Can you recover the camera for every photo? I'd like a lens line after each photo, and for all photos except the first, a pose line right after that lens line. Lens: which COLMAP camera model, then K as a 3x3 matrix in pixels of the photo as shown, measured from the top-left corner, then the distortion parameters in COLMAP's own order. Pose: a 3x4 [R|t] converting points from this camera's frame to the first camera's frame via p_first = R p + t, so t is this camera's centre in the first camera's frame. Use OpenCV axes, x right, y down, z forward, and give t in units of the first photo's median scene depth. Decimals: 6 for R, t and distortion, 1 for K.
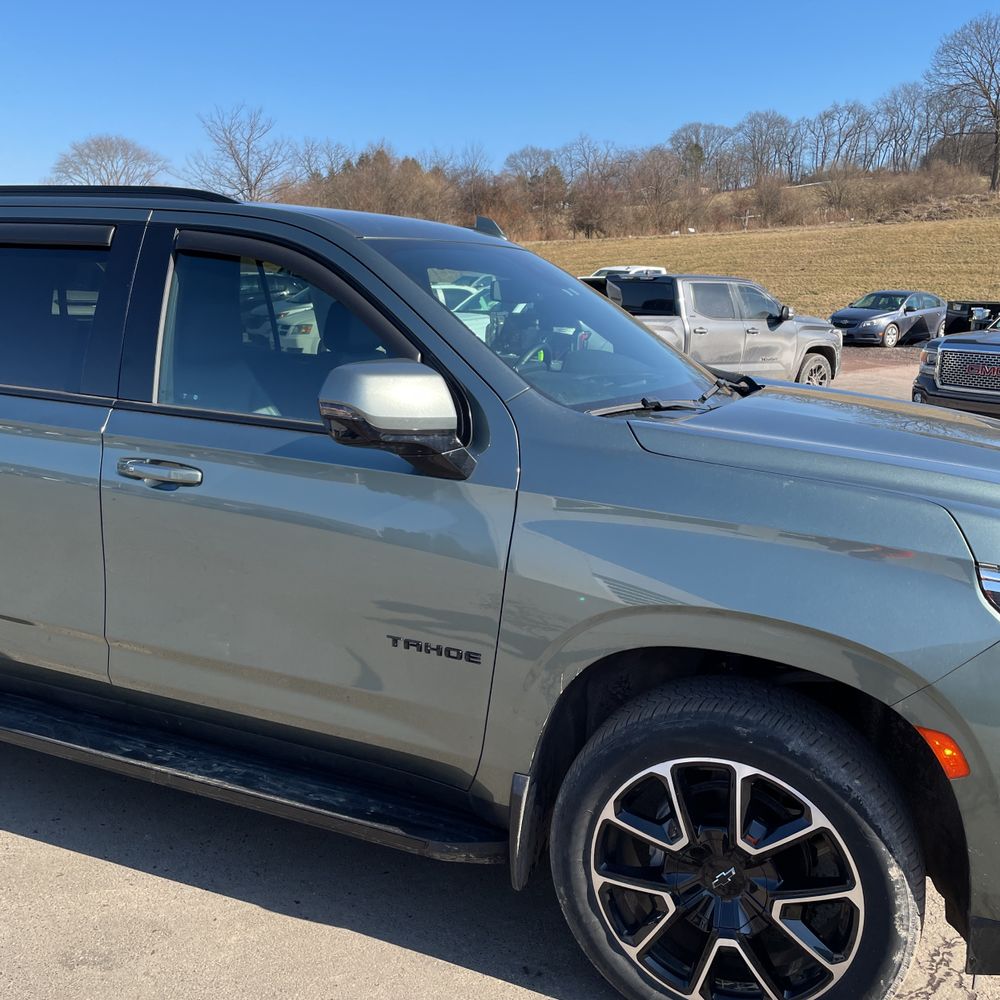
lens RADIAL K [[1011.0, 0, 496.4], [0, 1011.0, 503.2], [0, 0, 1]] dist [0.093533, -0.116981]
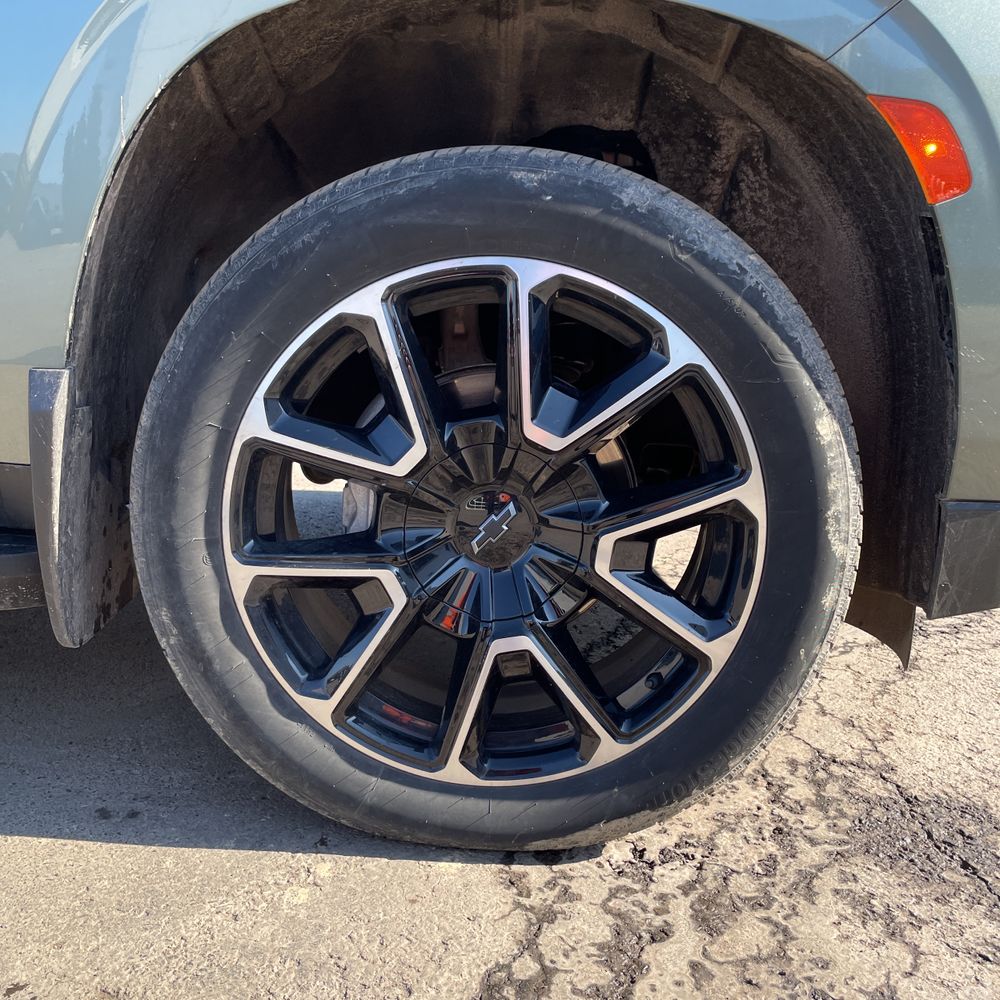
lens RADIAL K [[1011.0, 0, 496.4], [0, 1011.0, 503.2], [0, 0, 1]] dist [0.093533, -0.116981]
pose [[0.932464, -0.075083, 0.353374, 0.047234], [0.064542, 0.997050, 0.041540, 0.338072], [-0.355450, -0.015927, 0.934560, 0.538705]]
